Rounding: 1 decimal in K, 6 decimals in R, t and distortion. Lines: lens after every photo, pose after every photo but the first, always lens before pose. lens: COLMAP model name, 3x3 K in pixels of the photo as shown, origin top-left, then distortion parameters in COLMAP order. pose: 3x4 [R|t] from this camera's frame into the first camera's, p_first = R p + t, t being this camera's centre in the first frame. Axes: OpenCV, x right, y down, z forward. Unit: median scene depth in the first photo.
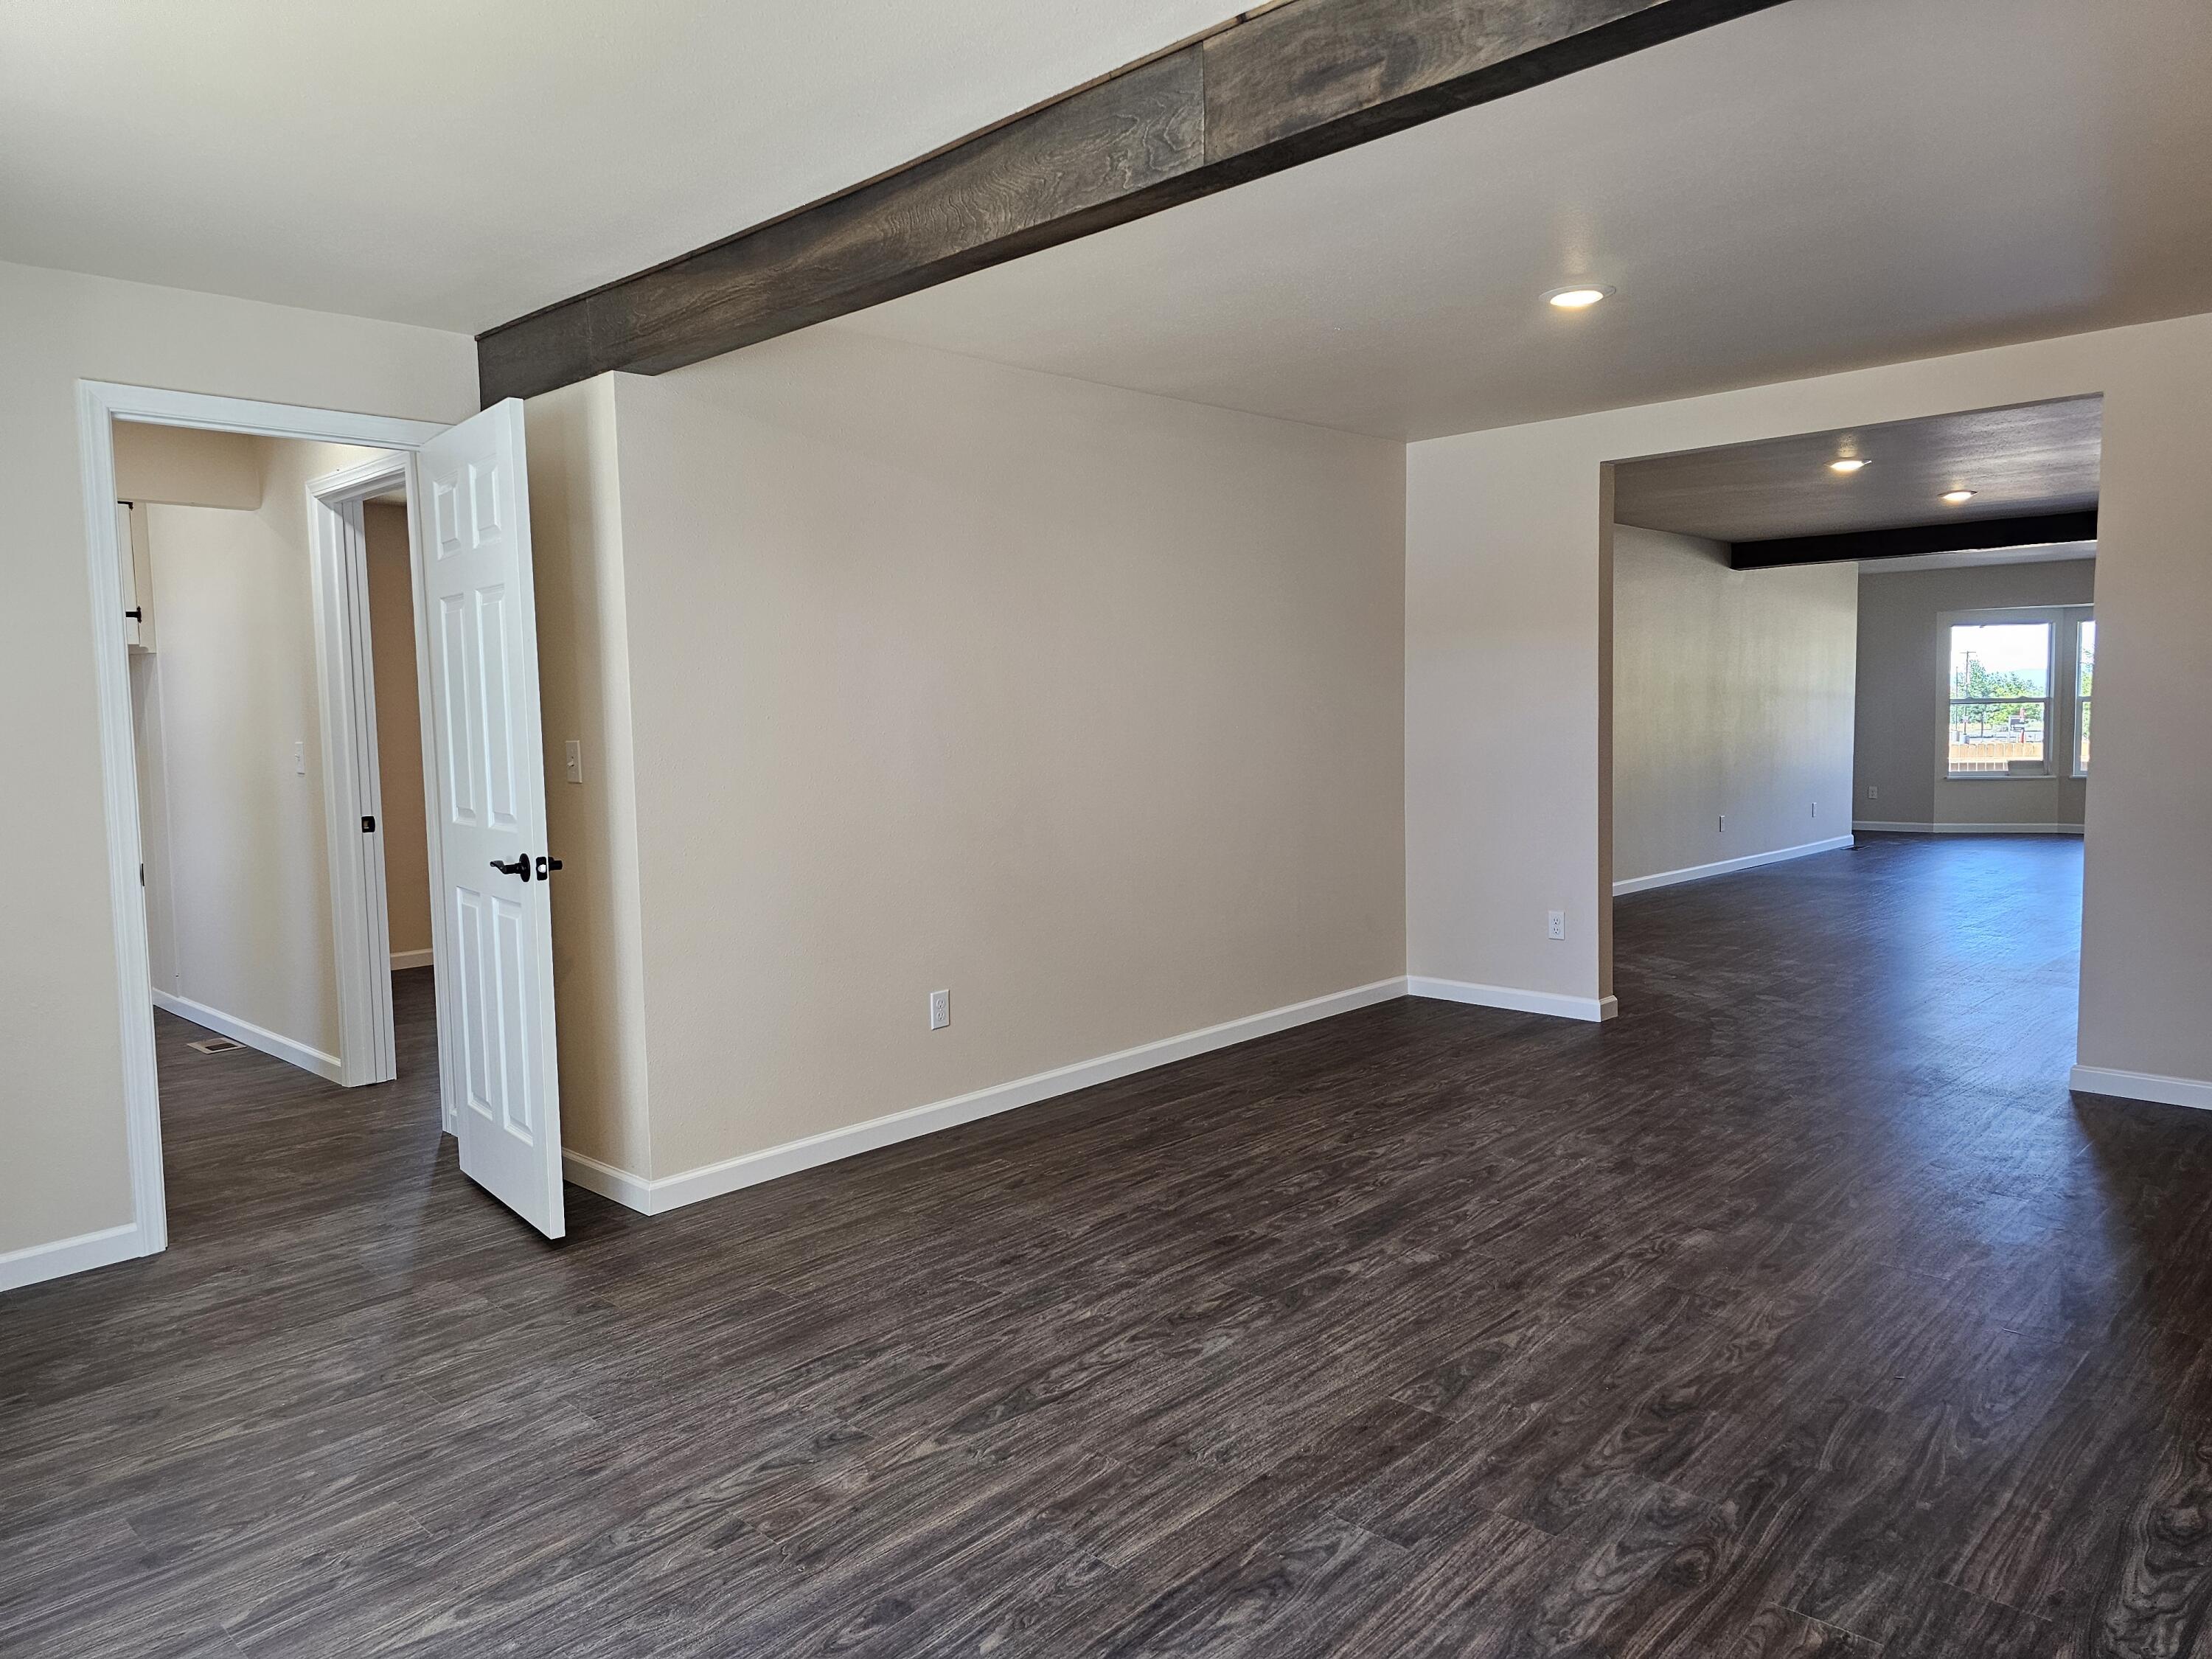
lens RADIAL K [[1479.0, 0, 1107.6], [0, 1479.0, 821.9], [0, 0, 1]] dist [0.060197, -0.045428]
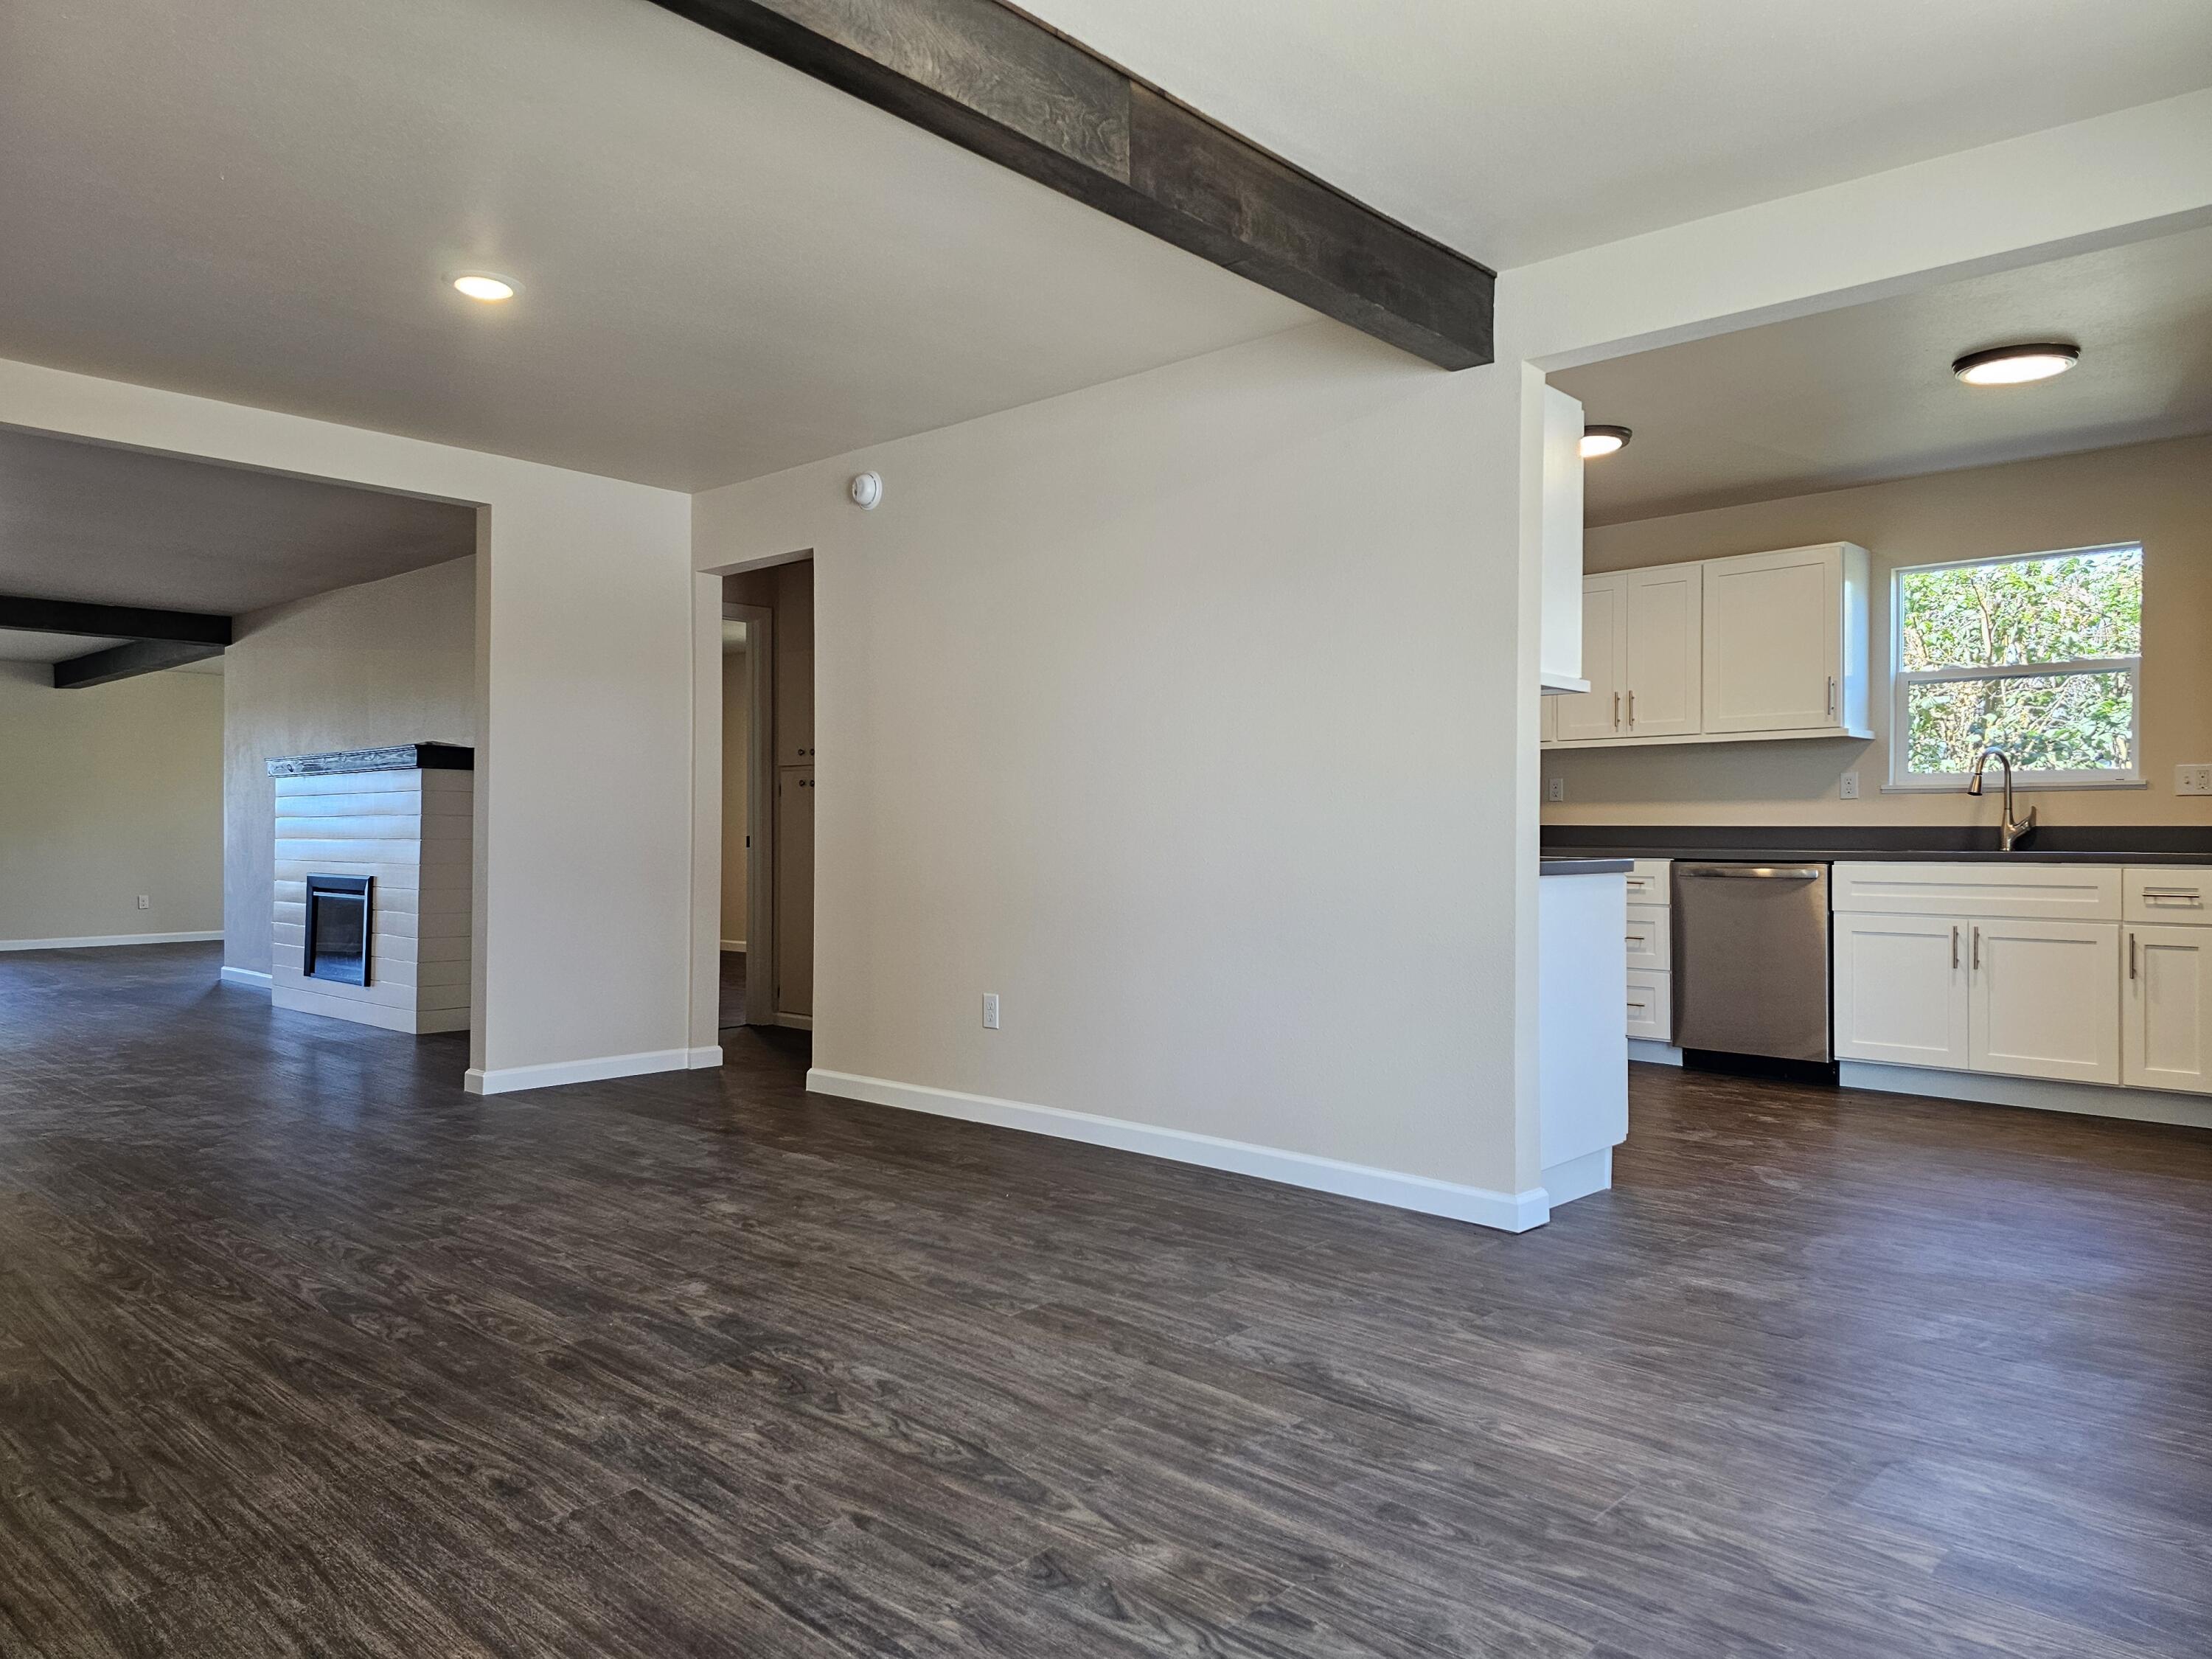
lens RADIAL K [[1479.0, 0, 1109.4], [0, 1479.0, 833.5], [0, 0, 1]] dist [0.060197, -0.045428]
pose [[-0.024419, 0.016523, 0.999565, -0.859602], [0.078125, 0.996837, -0.014569, 0.052654], [-0.996644, 0.077735, -0.025632, 0.881073]]
